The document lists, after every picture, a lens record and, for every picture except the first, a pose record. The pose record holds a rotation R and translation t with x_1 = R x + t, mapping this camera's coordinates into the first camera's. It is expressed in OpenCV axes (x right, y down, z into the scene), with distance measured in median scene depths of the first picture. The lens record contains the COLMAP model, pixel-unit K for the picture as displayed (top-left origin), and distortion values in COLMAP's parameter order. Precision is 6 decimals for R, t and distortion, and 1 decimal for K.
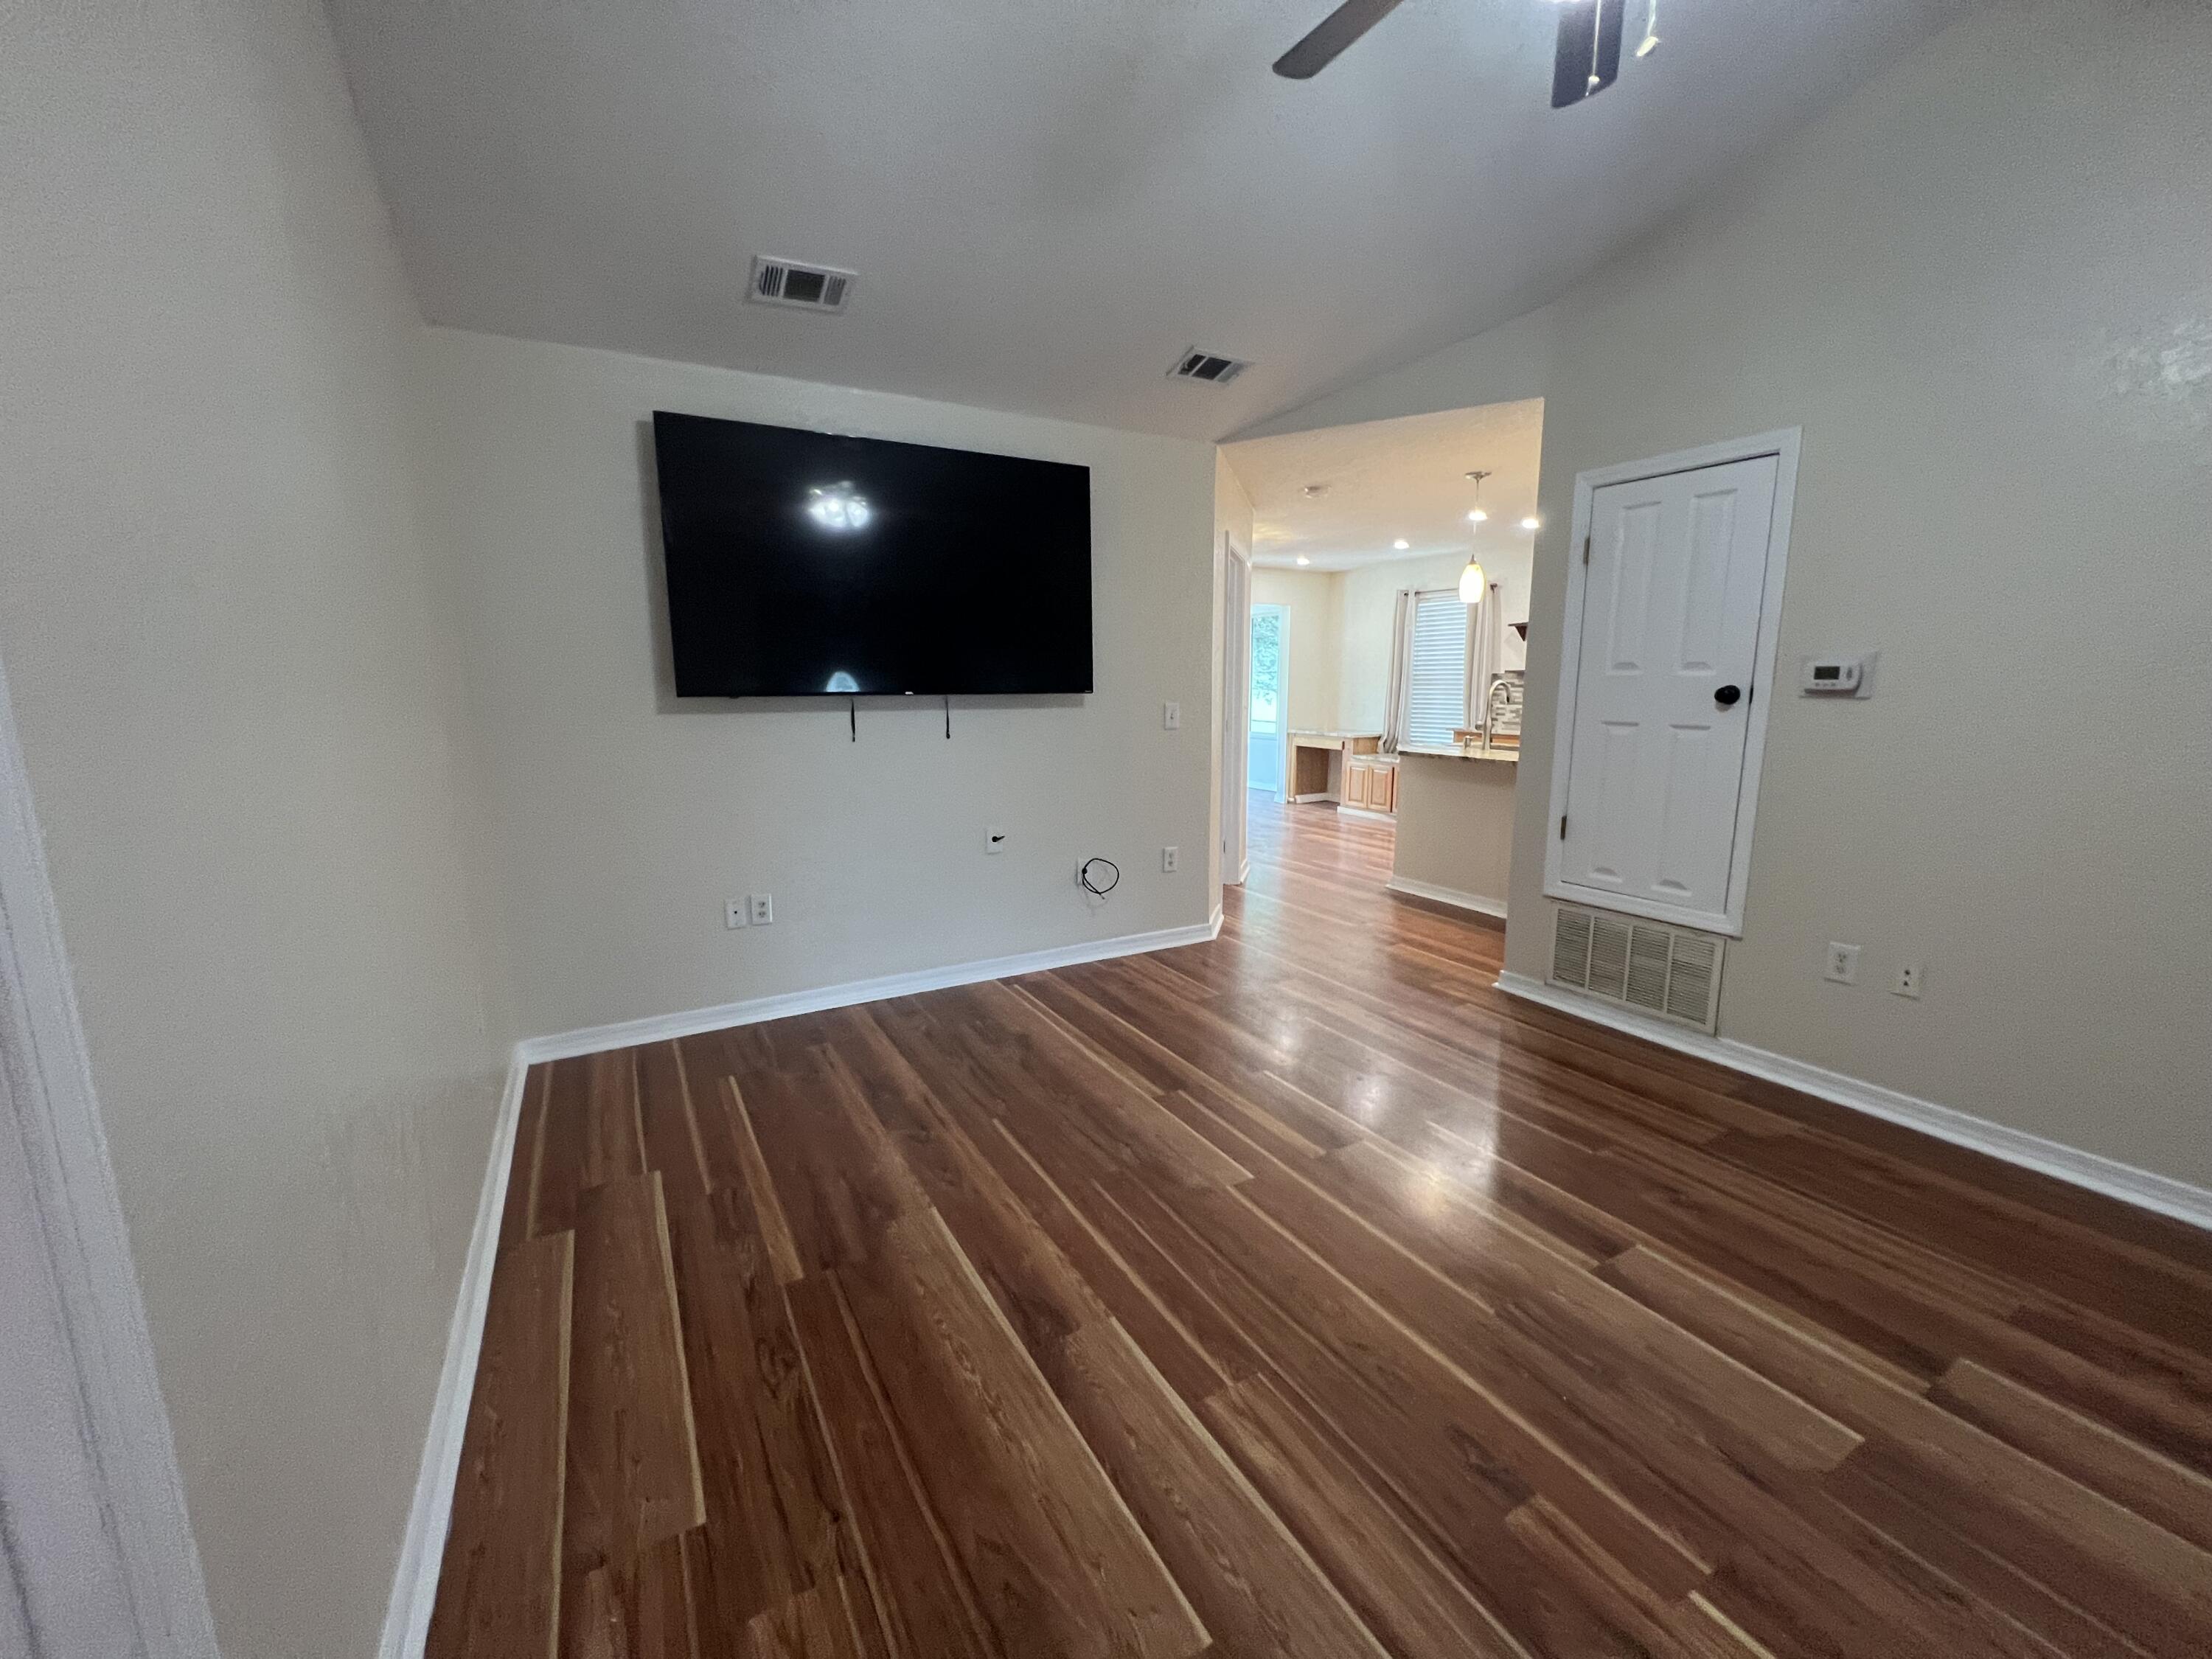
lens RADIAL K [[884.9, 0, 1111.3], [0, 884.9, 832.3], [0, 0, 1]] dist [-0.001979, 0.000685]
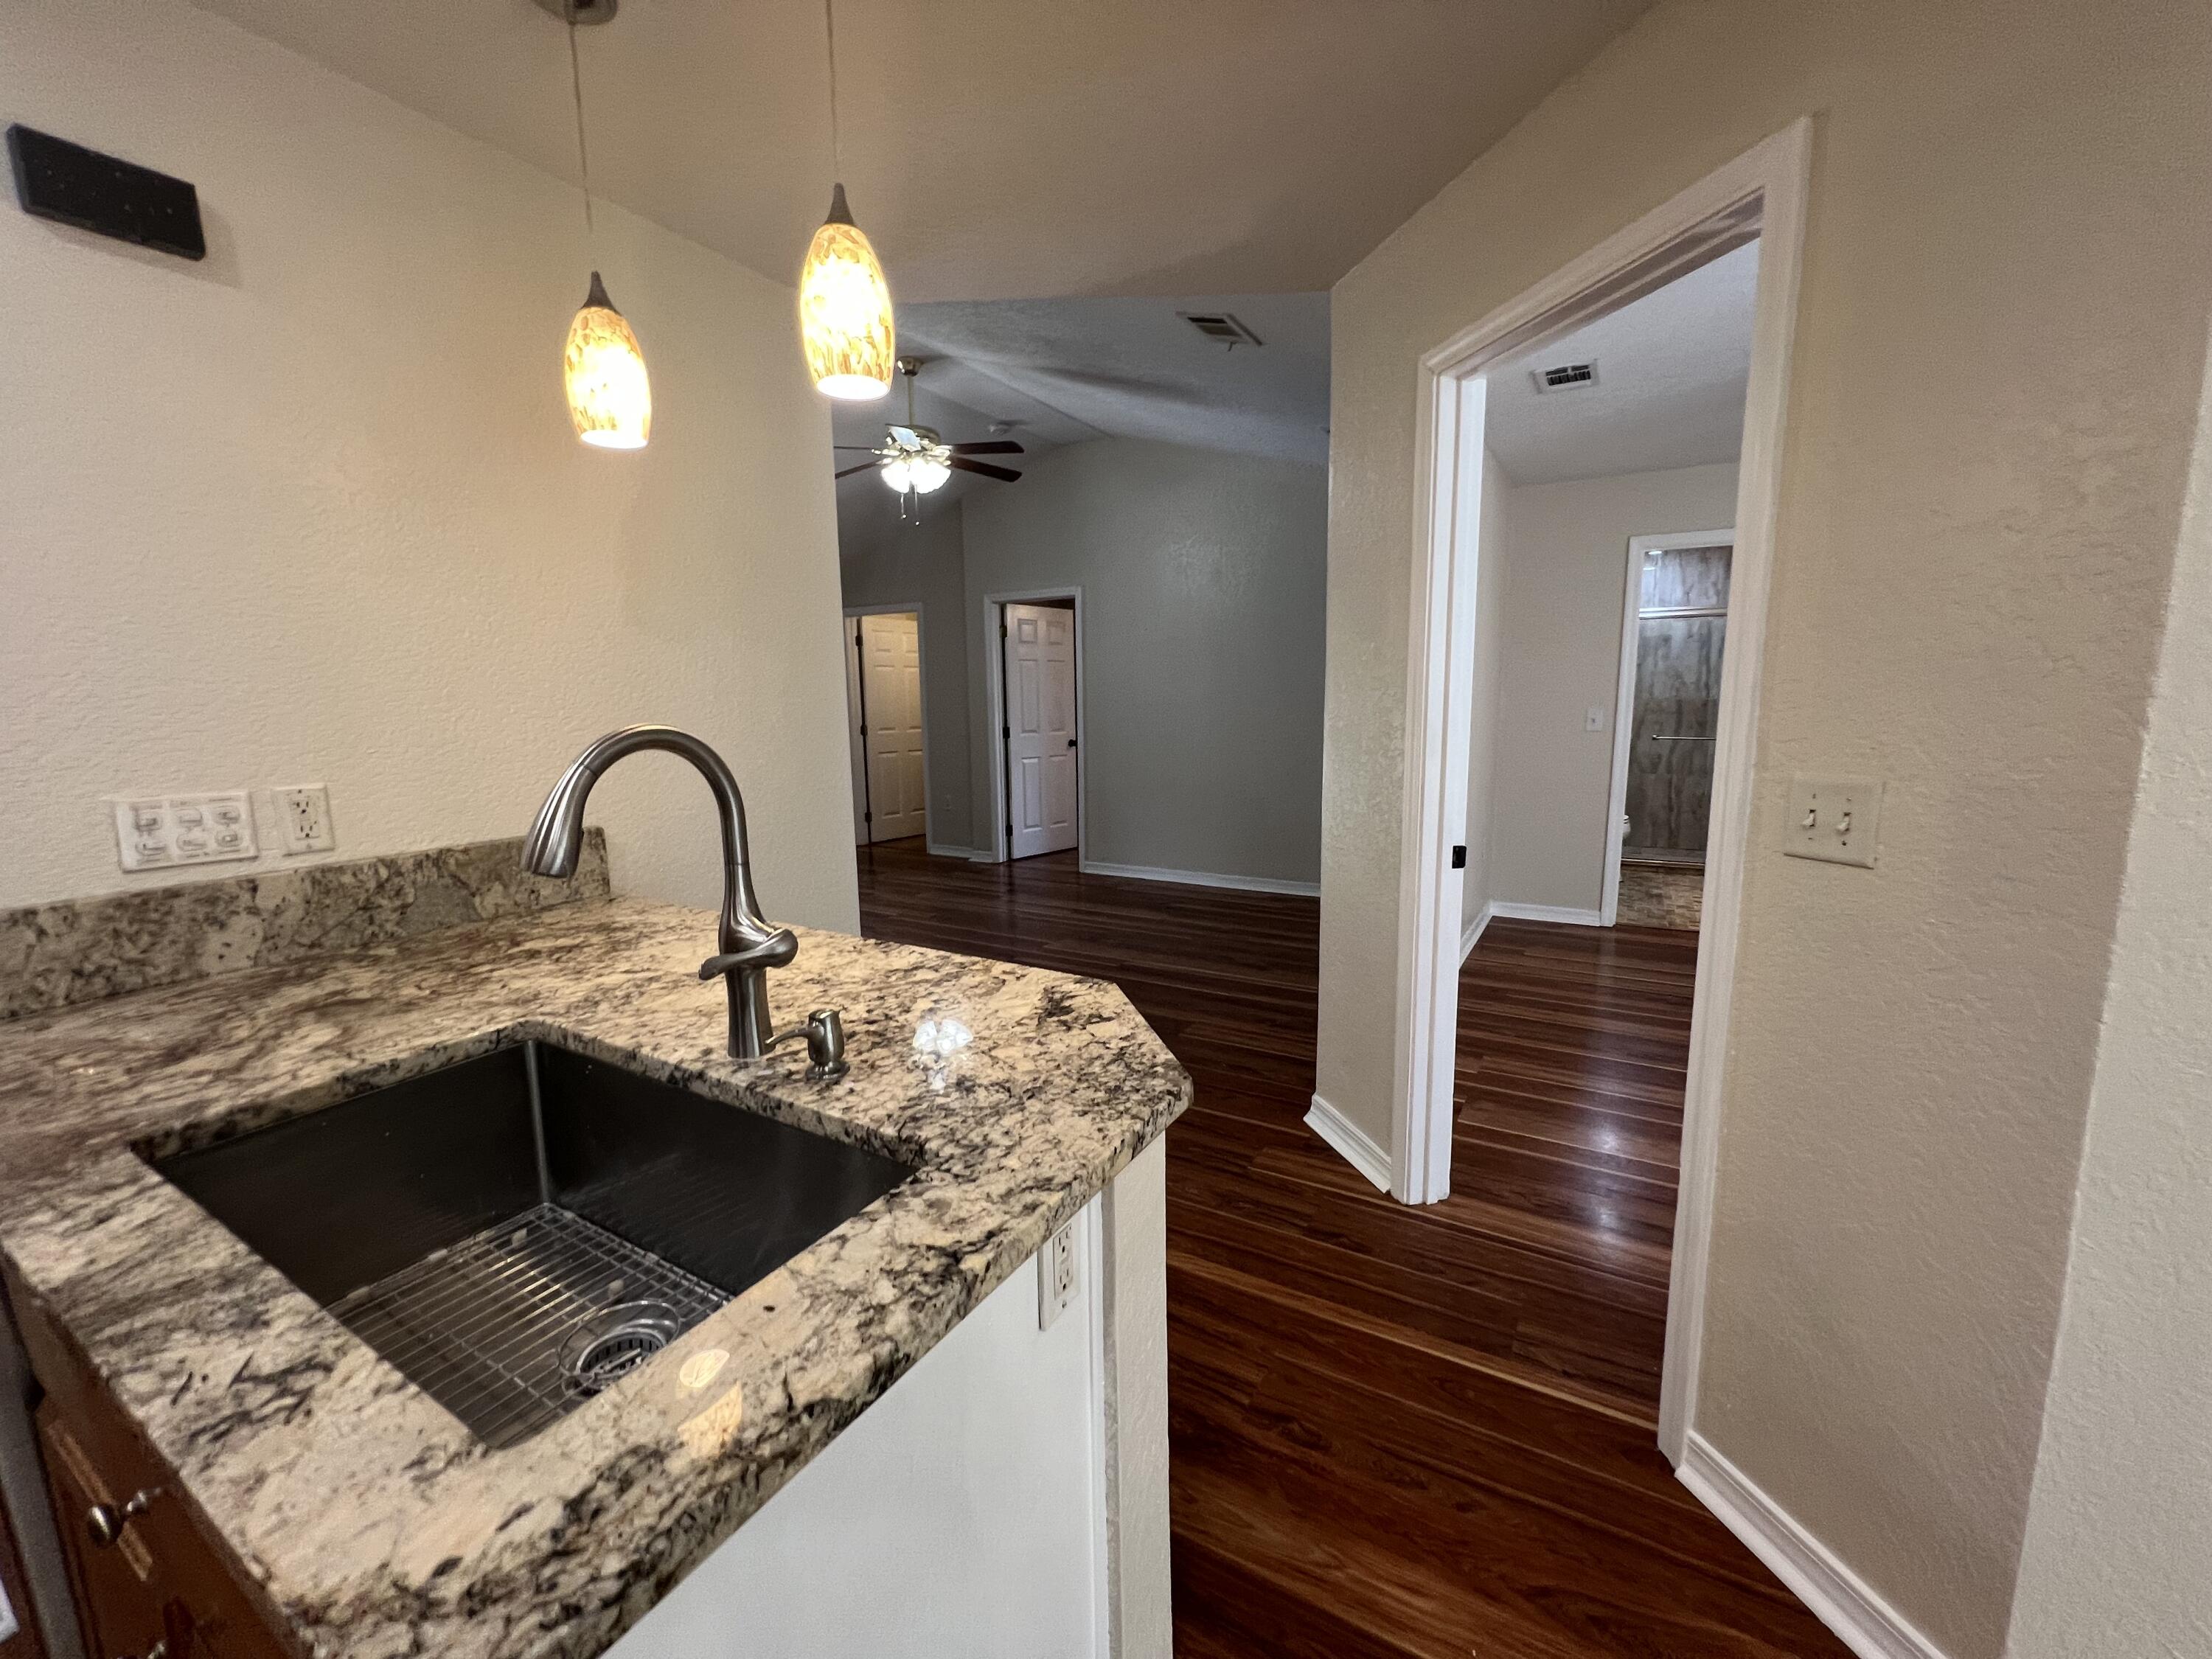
lens RADIAL K [[884.9, 0, 1104.2], [0, 884.9, 831.2], [0, 0, 1]] dist [-0.001979, 0.000685]
pose [[-0.868749, 0.095514, -0.485955, 0.274325], [-0.064499, 0.951049, 0.302234, -0.129477], [0.491034, 0.293909, -0.820063, 0.732900]]
